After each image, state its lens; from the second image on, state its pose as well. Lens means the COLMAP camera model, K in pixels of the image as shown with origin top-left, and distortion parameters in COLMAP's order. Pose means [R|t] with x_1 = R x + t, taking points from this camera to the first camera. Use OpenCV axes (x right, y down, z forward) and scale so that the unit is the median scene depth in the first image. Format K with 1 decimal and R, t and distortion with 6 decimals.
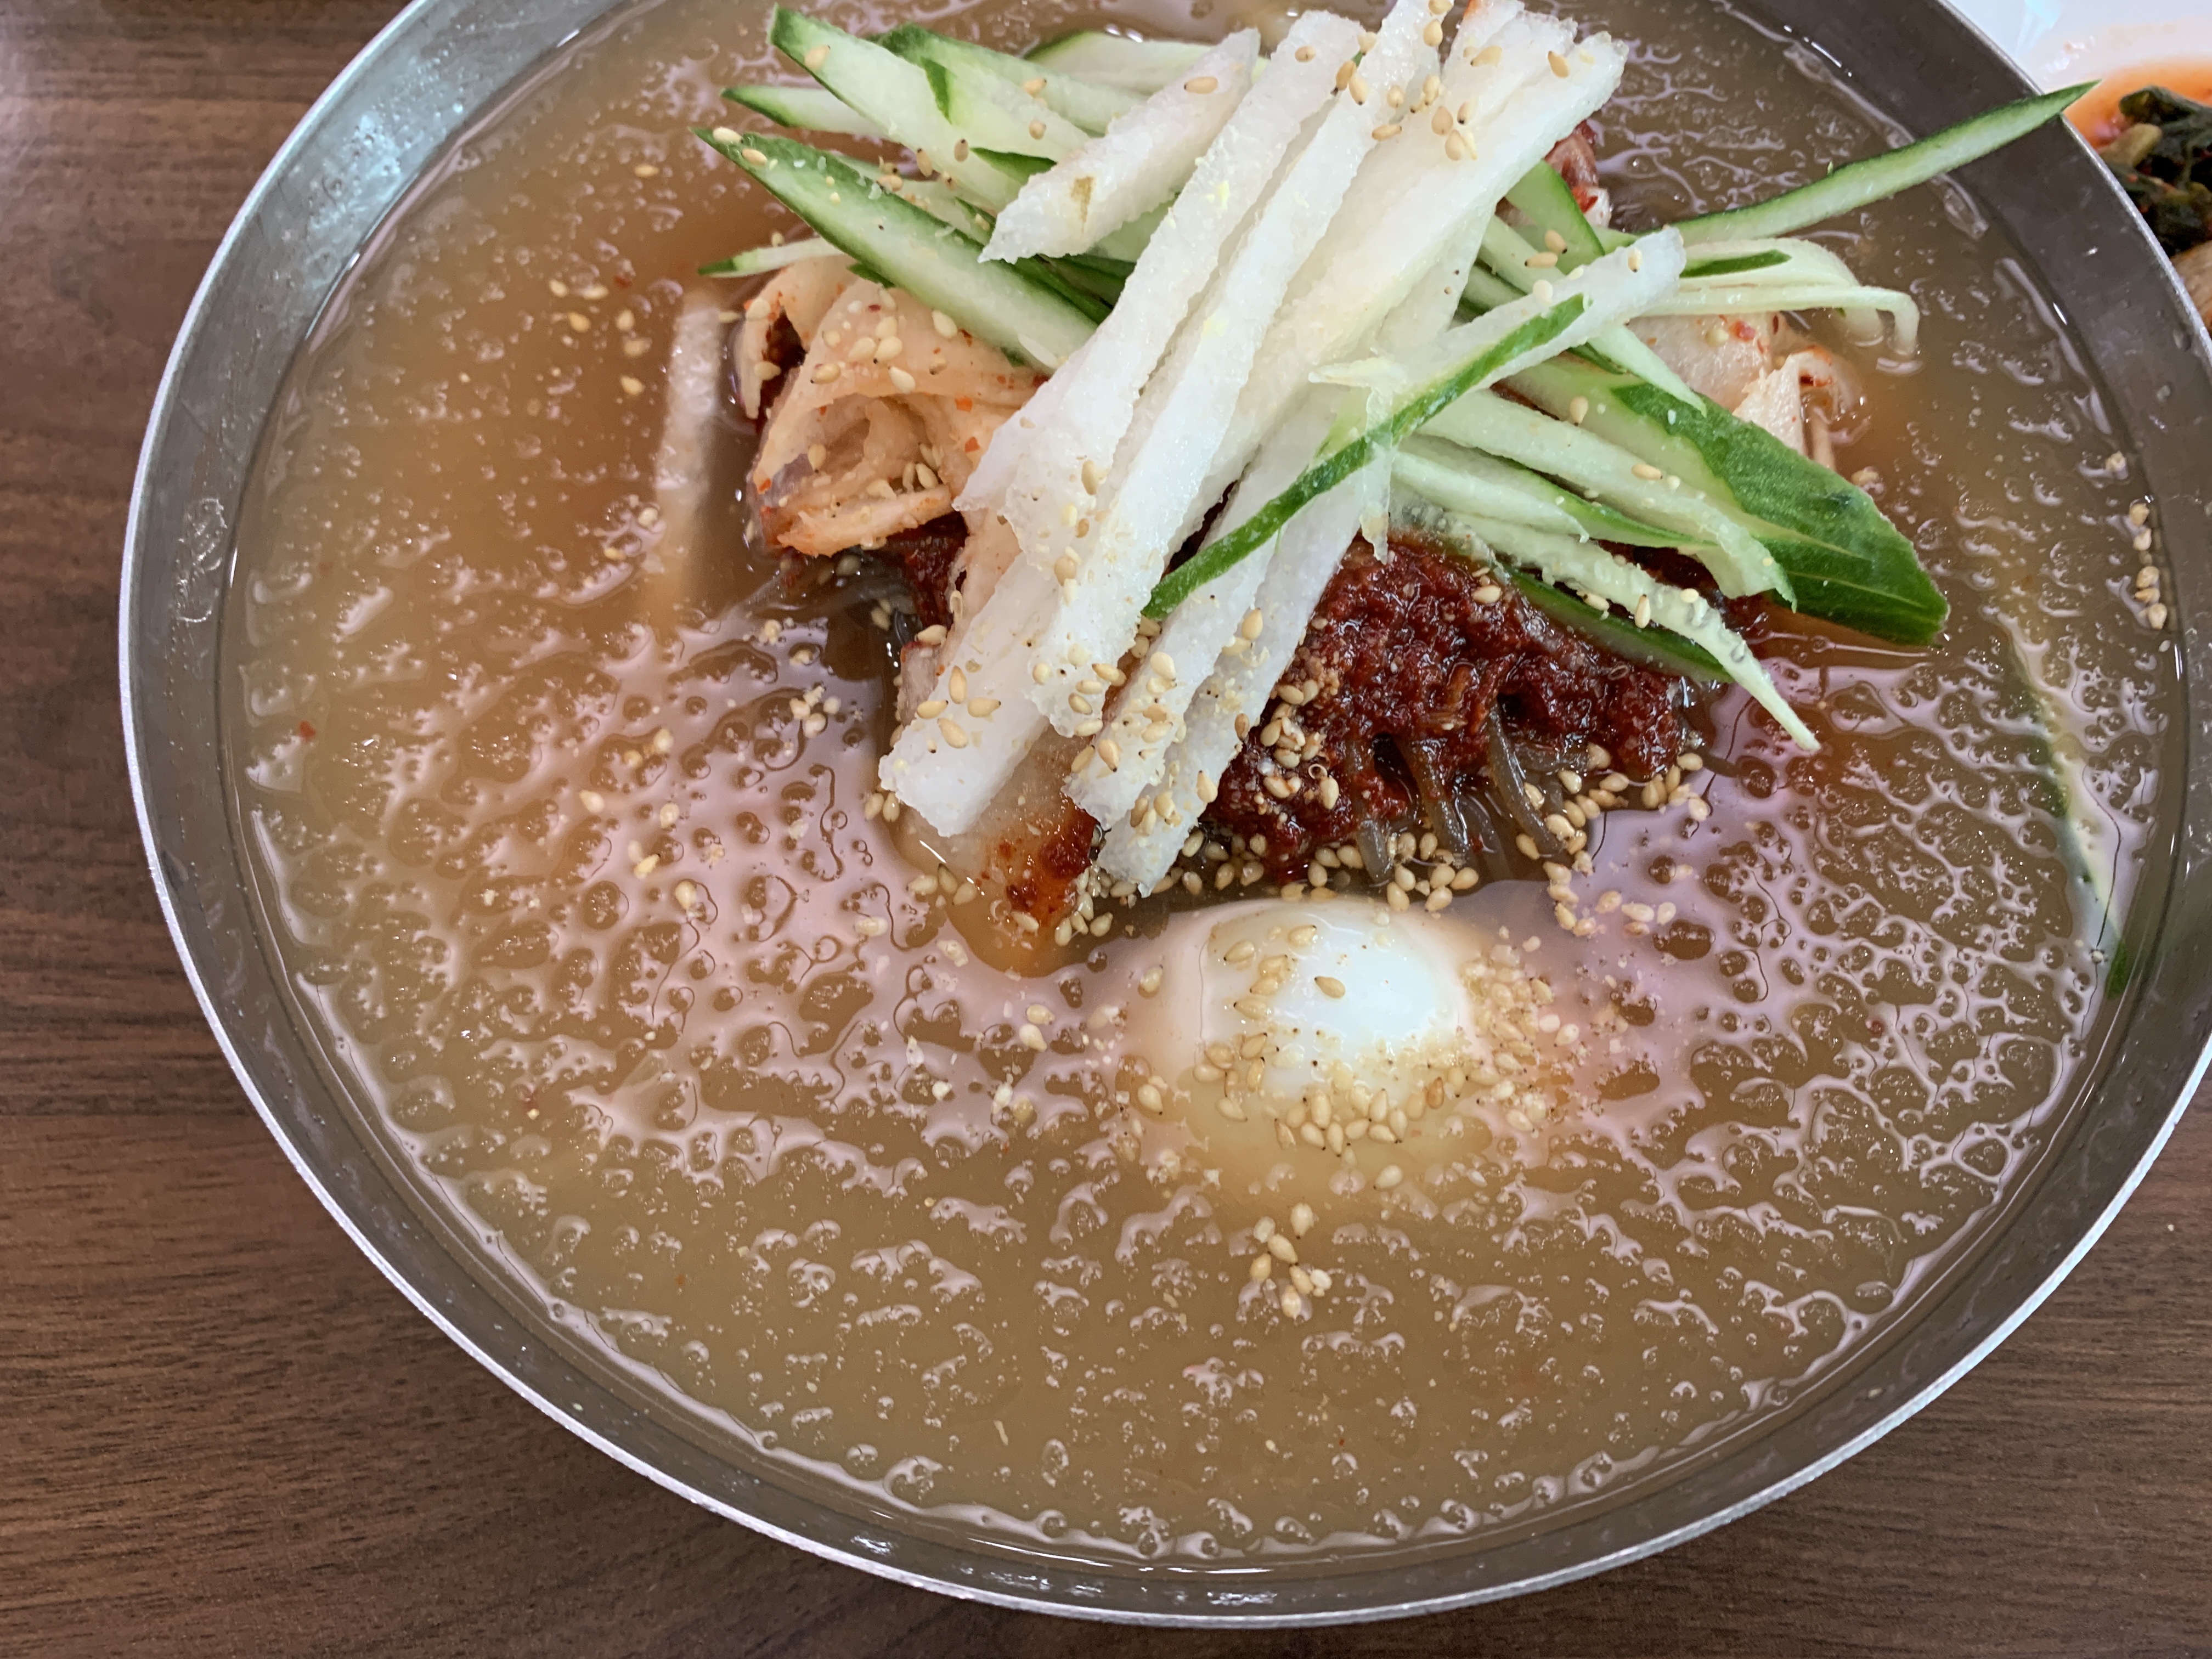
lens RADIAL K [[1693.0, 0, 1071.8], [0, 1693.0, 828.2], [0, 0, 1]] dist [0.018373, -0.004670]
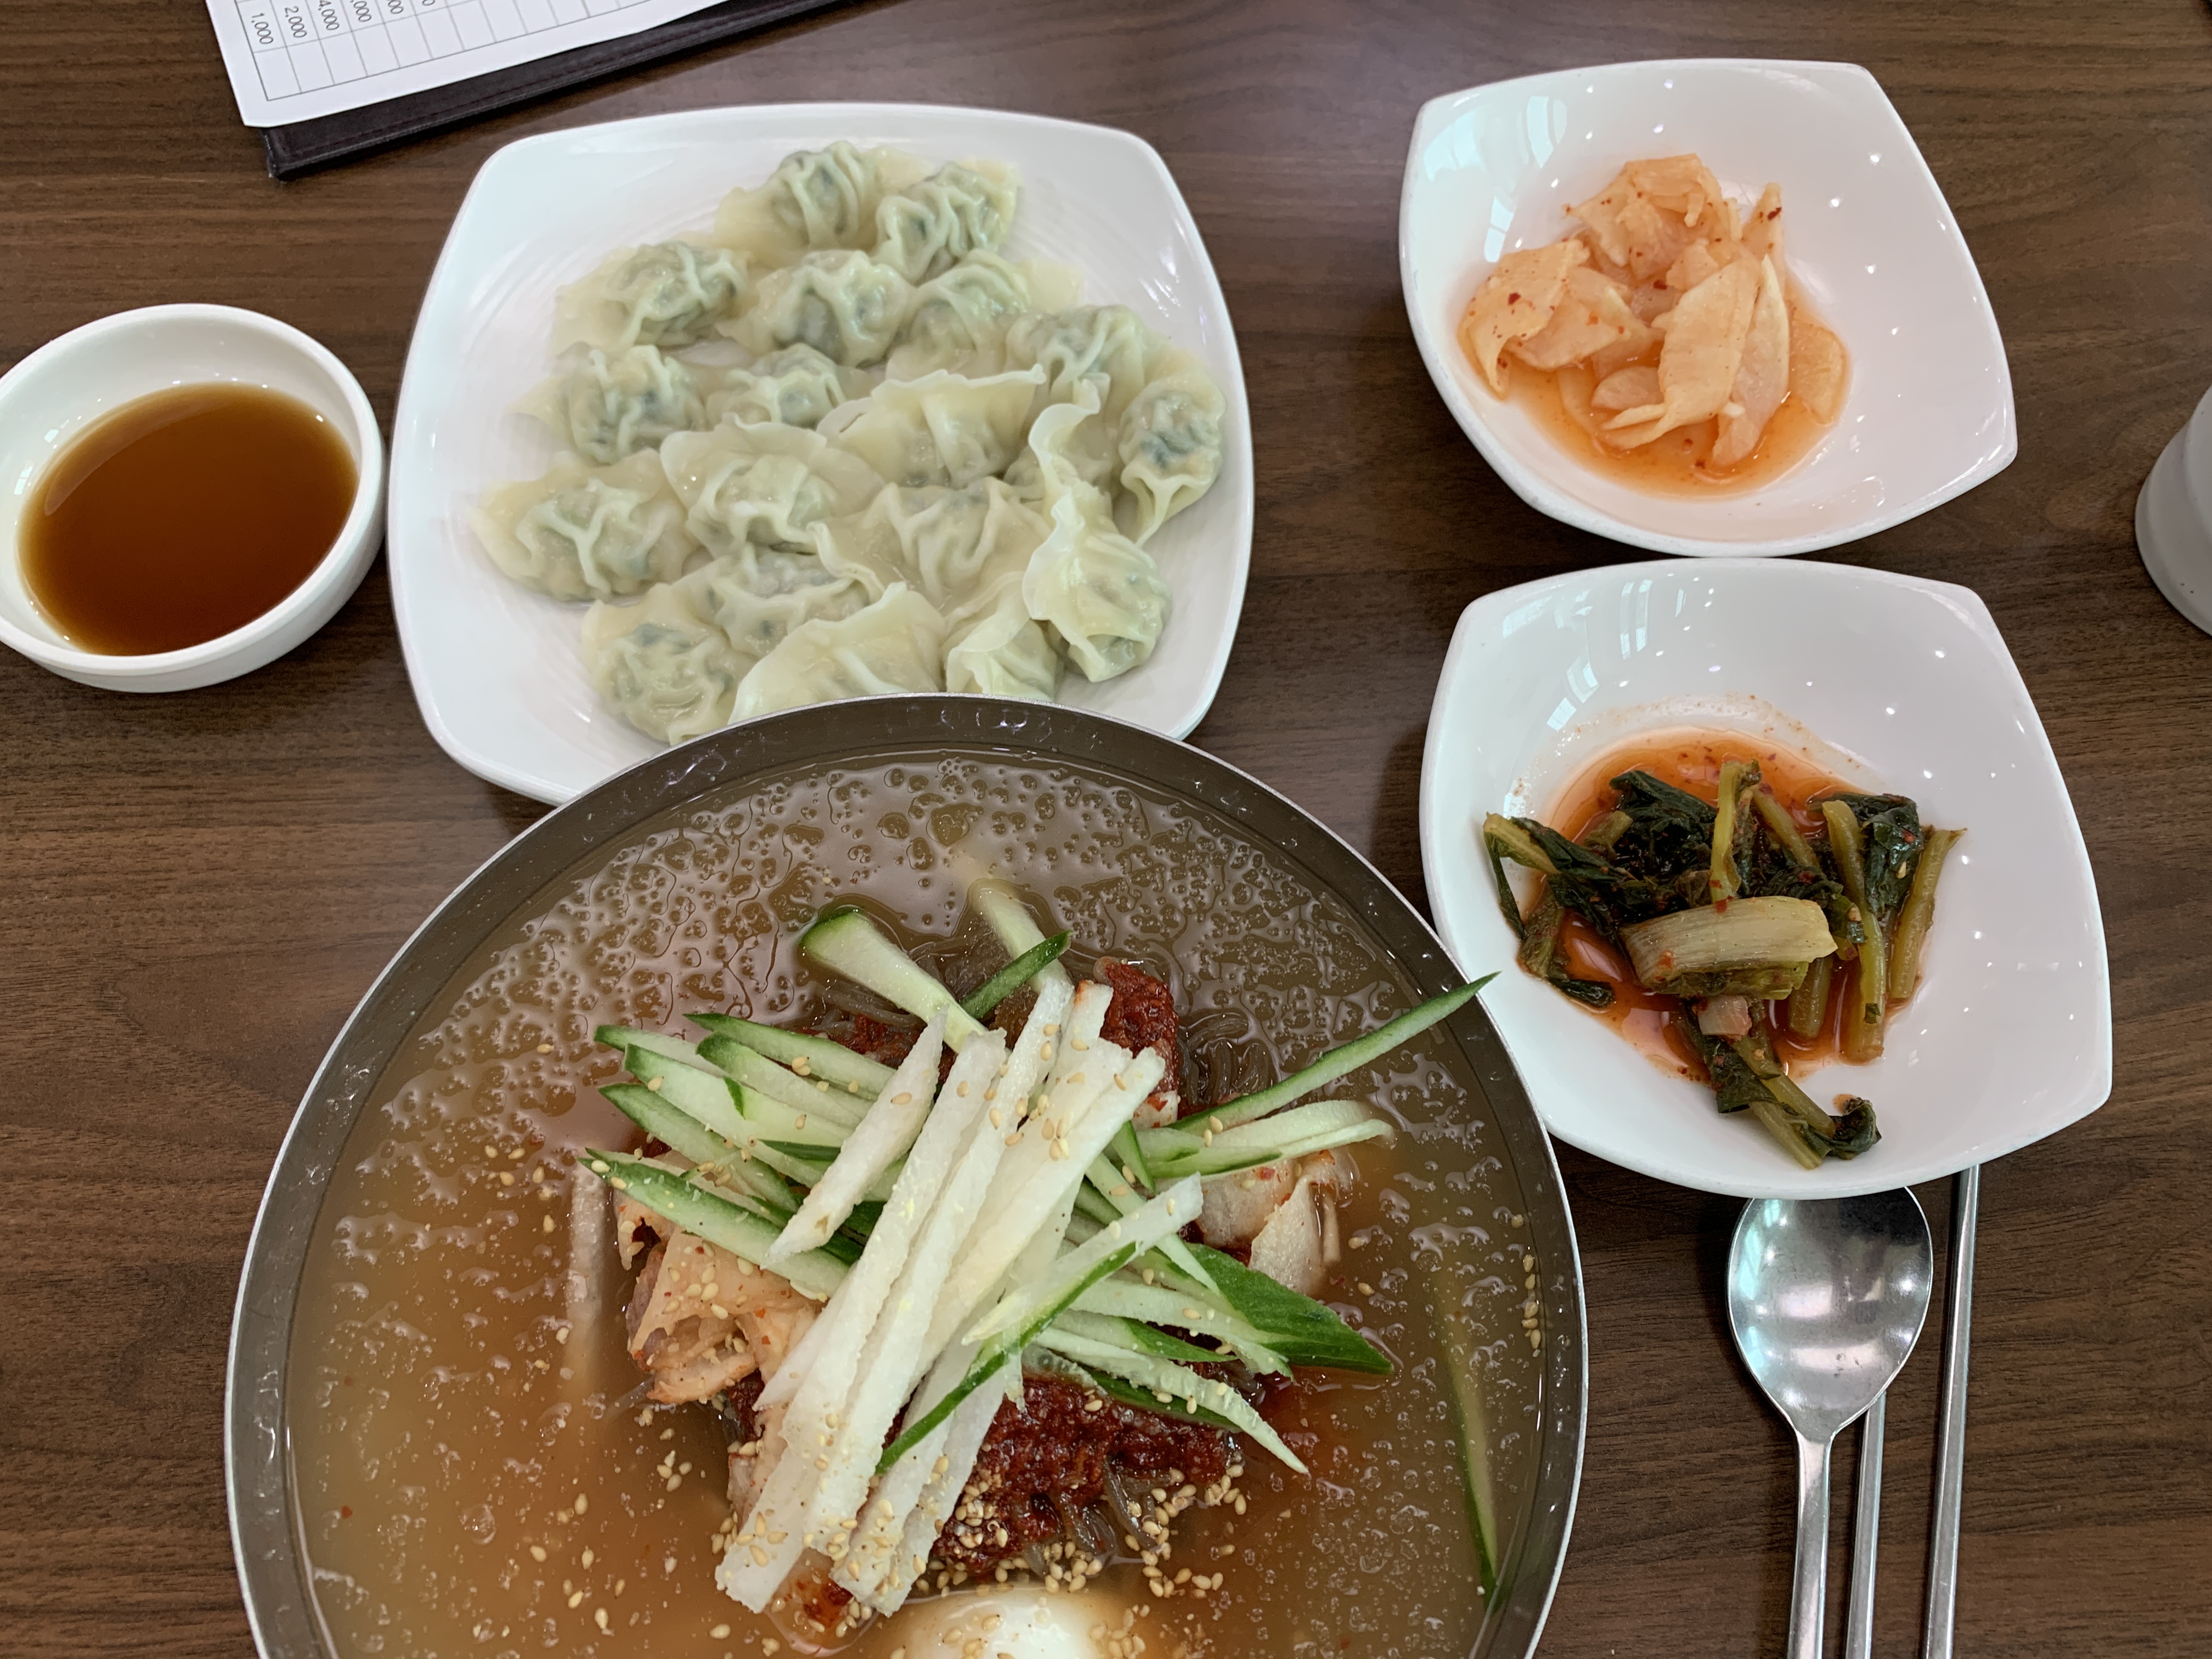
lens RADIAL K [[1693.0, 0, 1071.8], [0, 1693.0, 828.2], [0, 0, 1]] dist [0.018373, -0.004670]
pose [[0.997397, -0.051688, 0.050282, 0.169838], [0.050106, 0.998224, 0.032232, -0.732620], [-0.051859, -0.029629, 0.998215, -0.588065]]
